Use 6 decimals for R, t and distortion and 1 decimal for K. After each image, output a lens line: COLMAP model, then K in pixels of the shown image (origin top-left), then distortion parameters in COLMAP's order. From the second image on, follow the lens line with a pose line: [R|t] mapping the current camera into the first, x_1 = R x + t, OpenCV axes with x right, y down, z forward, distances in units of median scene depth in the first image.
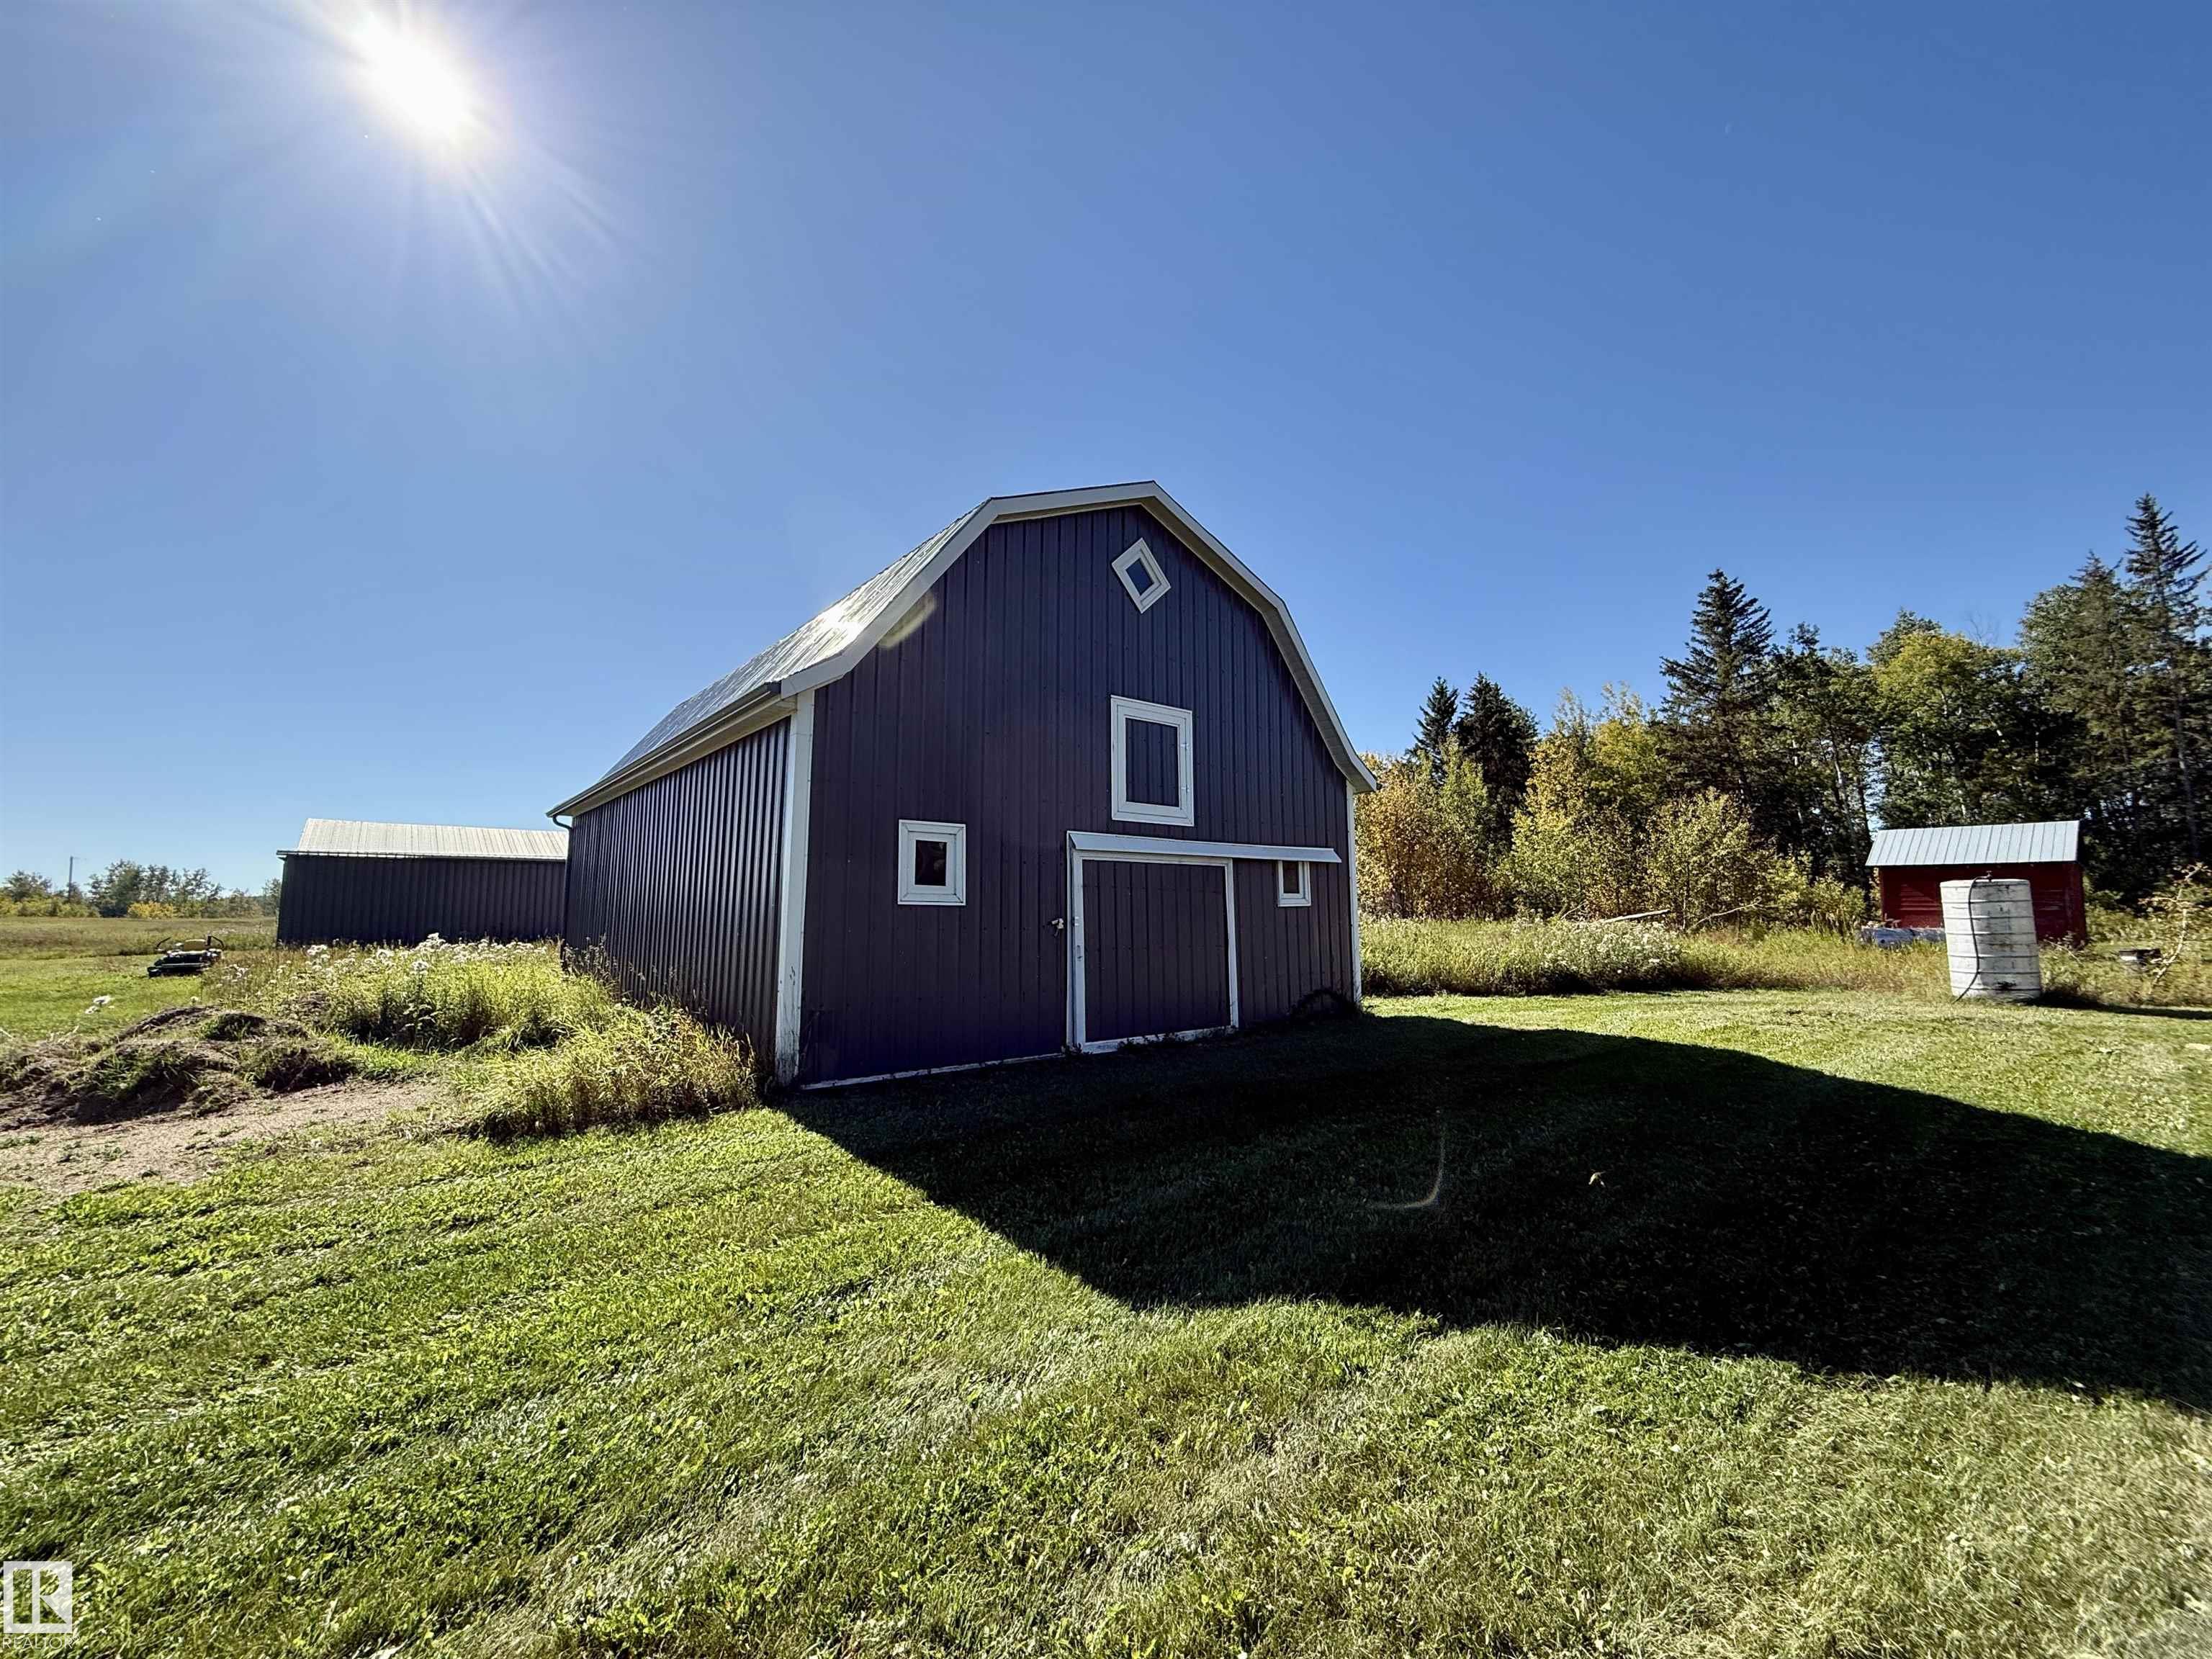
lens RADIAL K [[879.4, 0, 1104.9], [0, 879.4, 830.6], [0, 0, 1]] dist [-0.001465, 0.000029]
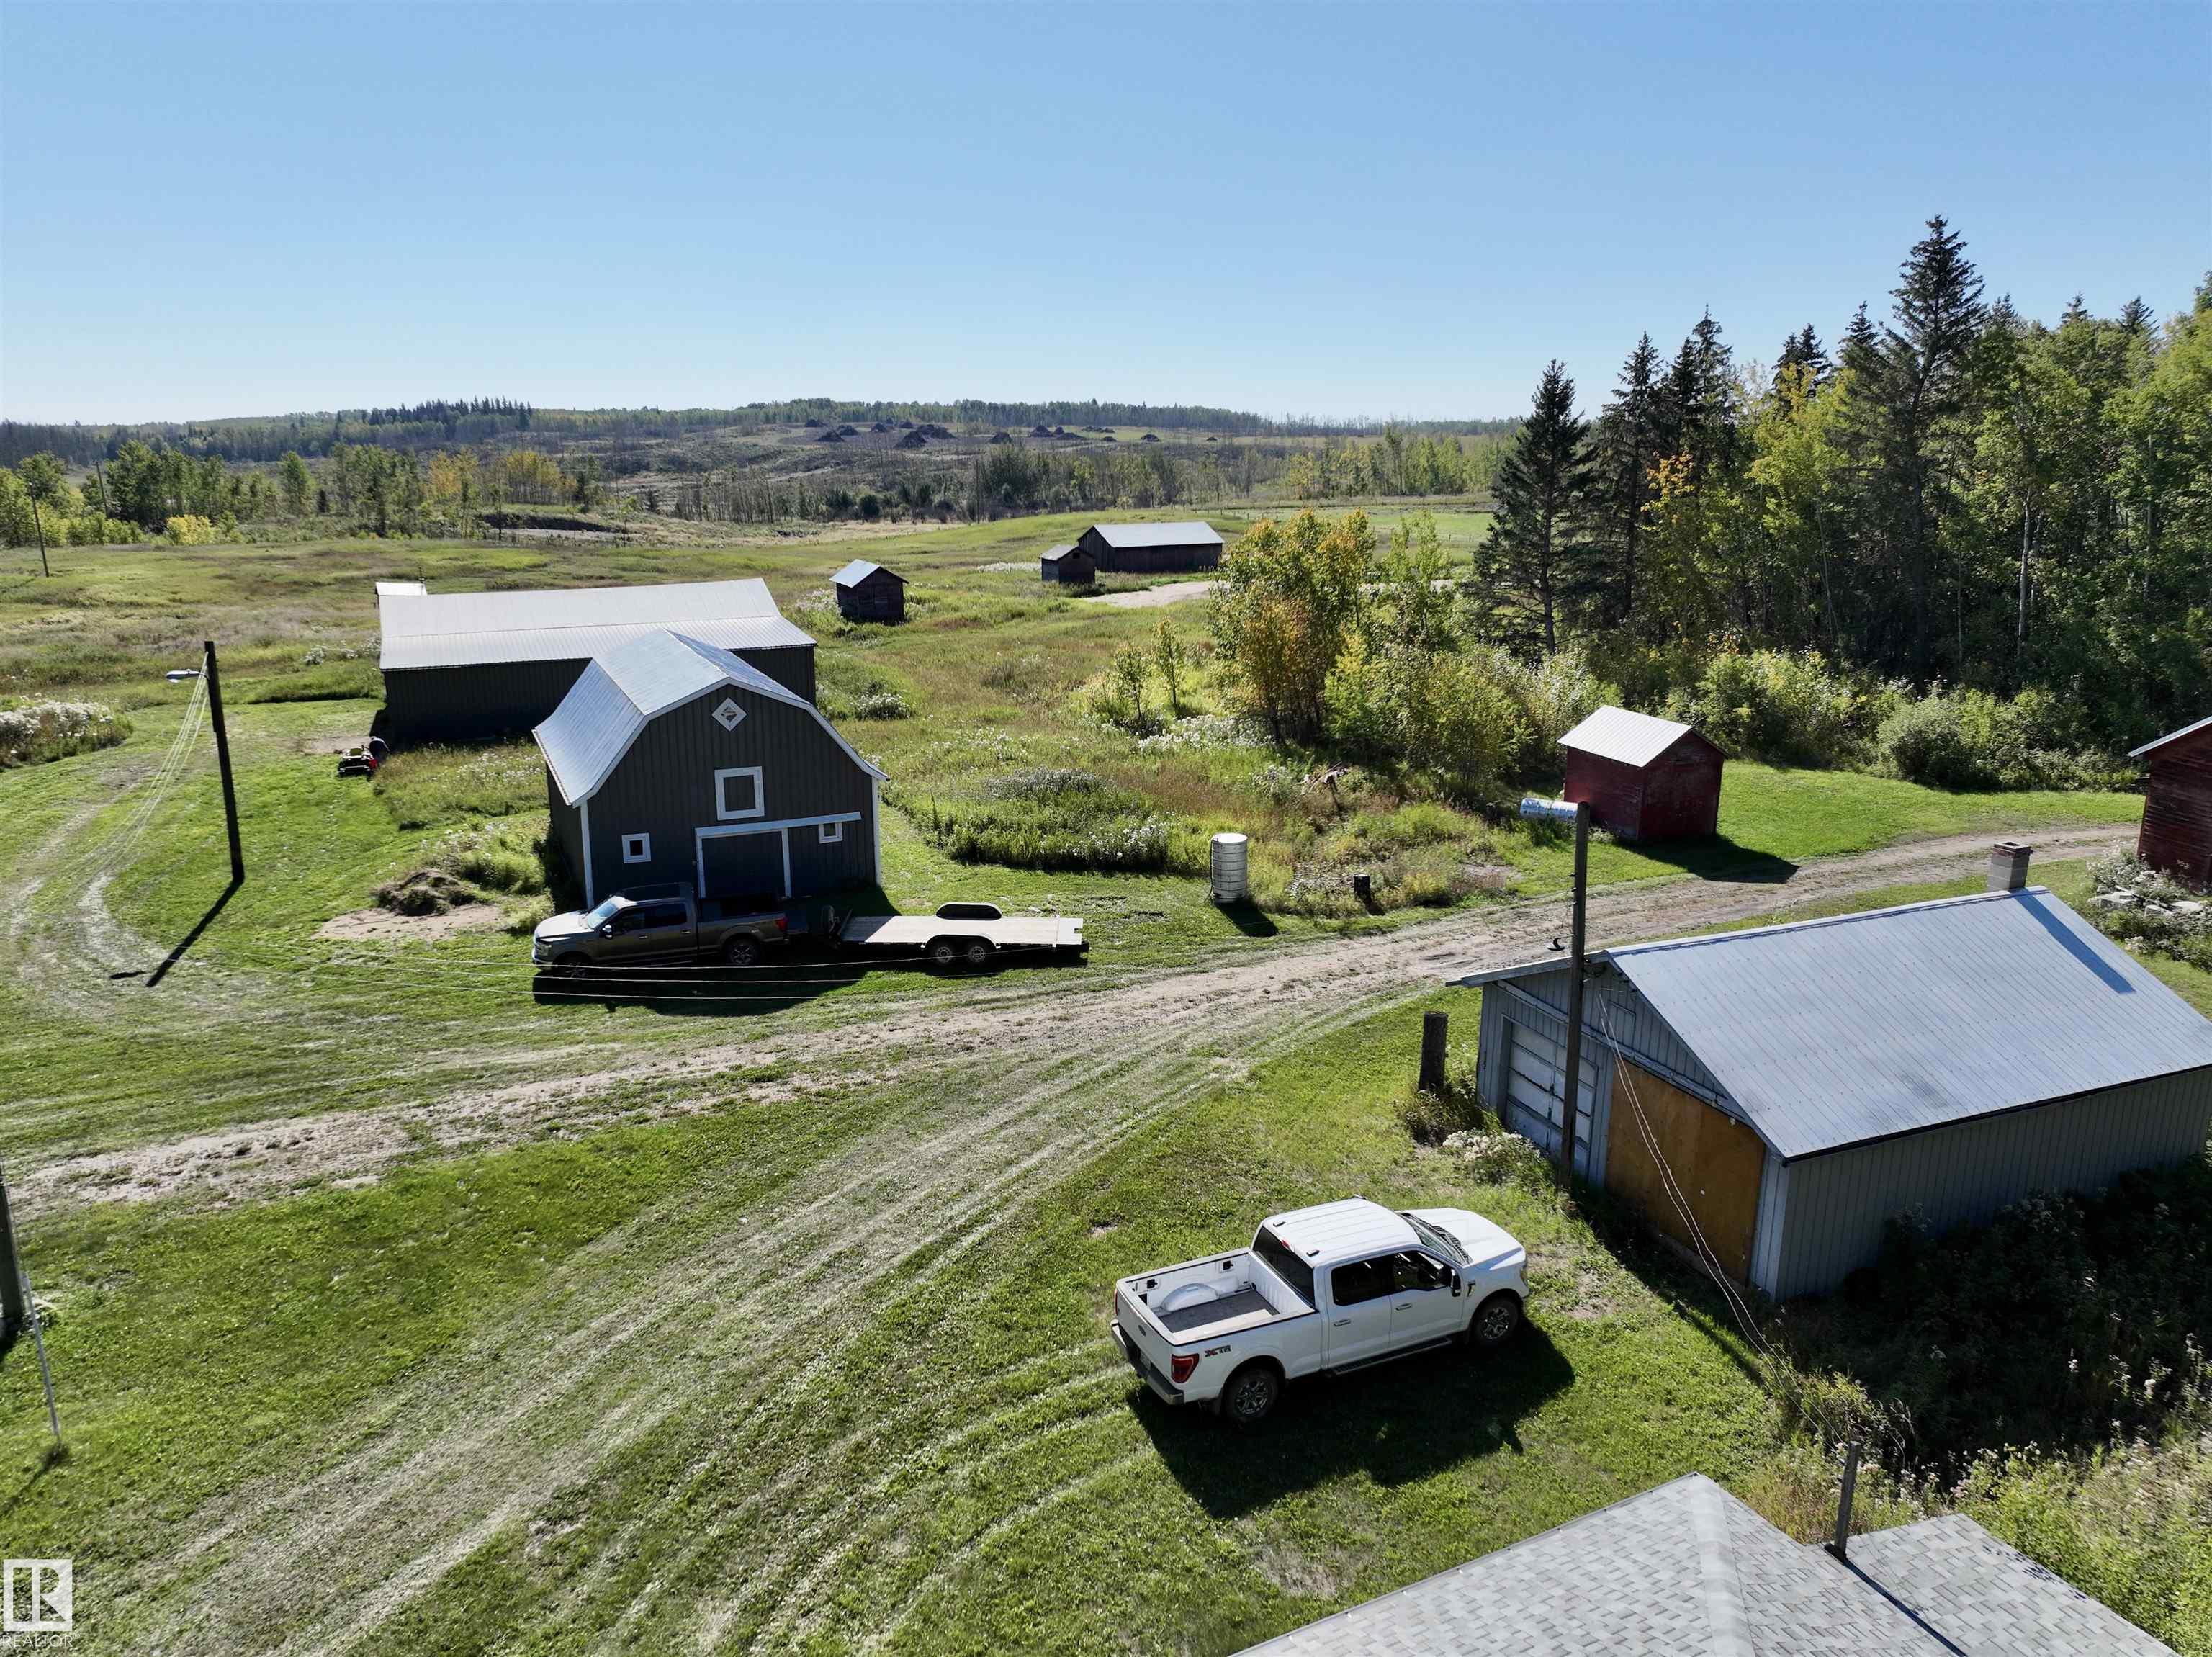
lens RADIAL K [[1557.6, 0, 1110.3], [0, 1557.6, 834.2], [0, 0, 1]] dist [0.001691, 0.014259]
pose [[0.963545, 0.068540, -0.258619, 2.073760], [0.022637, 0.942279, 0.334063, -1.328769], [0.266588, -0.327739, 0.906376, -2.533696]]
